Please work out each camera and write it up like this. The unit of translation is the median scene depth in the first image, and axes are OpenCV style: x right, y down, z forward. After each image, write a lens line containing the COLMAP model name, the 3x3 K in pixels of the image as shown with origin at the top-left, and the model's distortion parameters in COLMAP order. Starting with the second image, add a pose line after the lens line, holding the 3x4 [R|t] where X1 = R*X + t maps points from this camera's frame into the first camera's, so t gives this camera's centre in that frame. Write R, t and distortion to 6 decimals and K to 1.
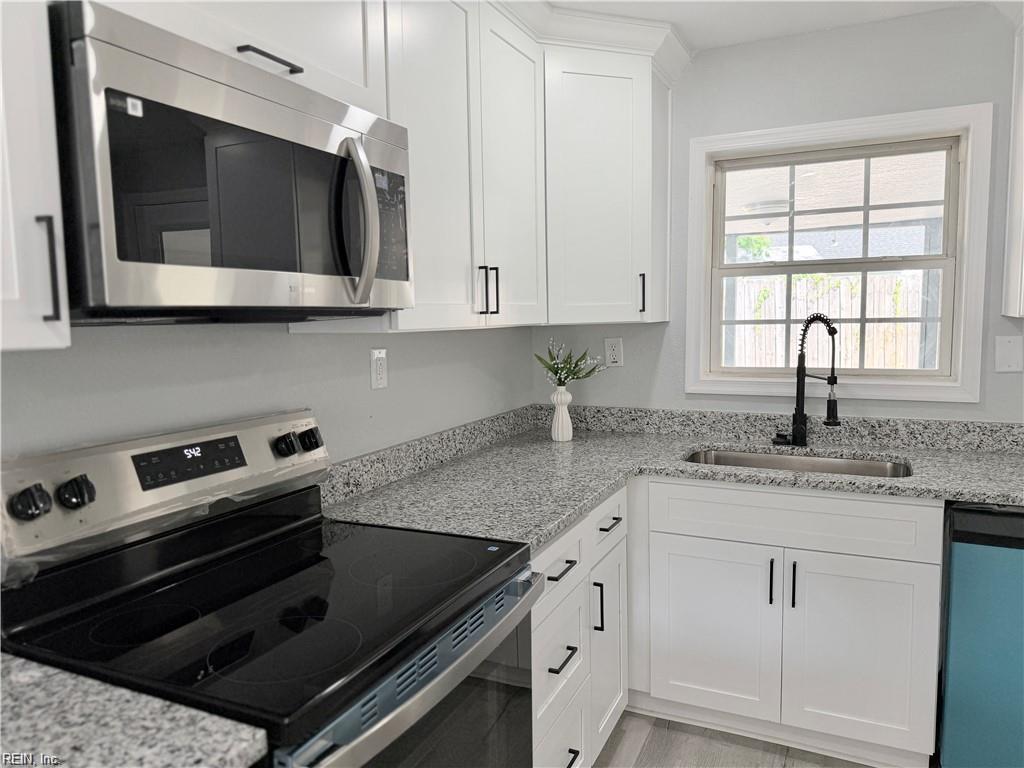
lens RADIAL K [[711.9, 0, 512.0], [0, 711.9, 384.0], [0, 0, 1]] dist [0.108221, -0.173533]
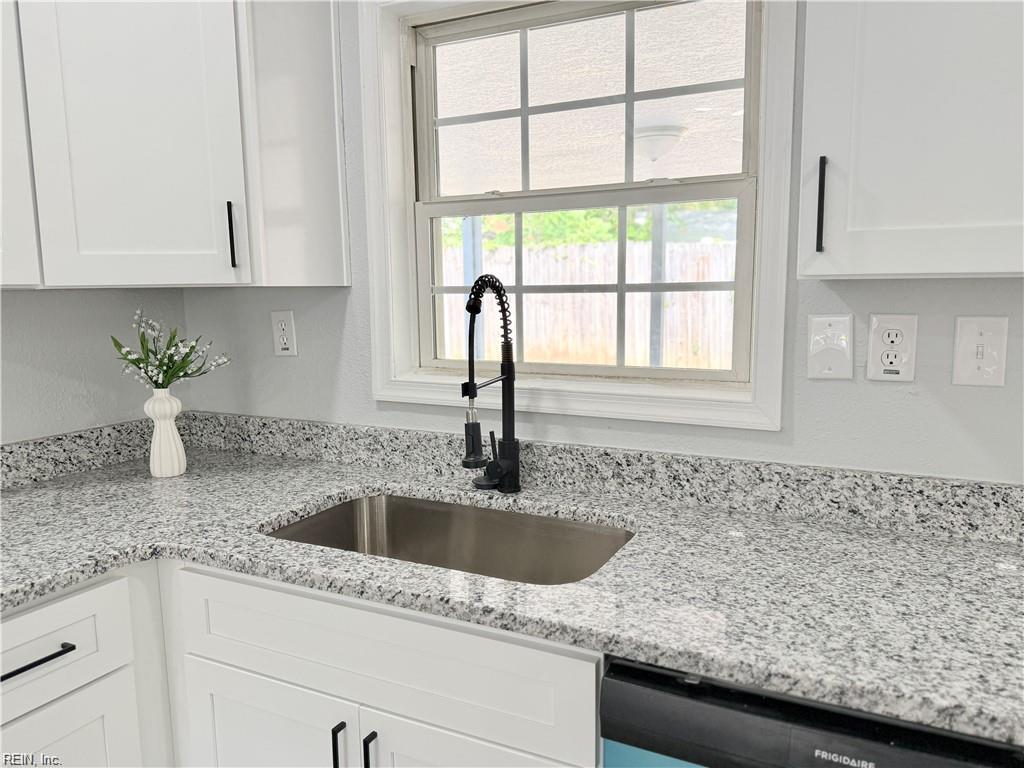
lens RADIAL K [[743.3, 0, 512.0], [0, 743.3, 384.0], [0, 0, 1]] dist [0.070236, -0.000497]
pose [[0.999467, 0.008664, -0.031478, 0.435206], [-0.007558, 0.999356, 0.035071, -0.029096], [0.031761, -0.034814, 0.998889, 0.386413]]
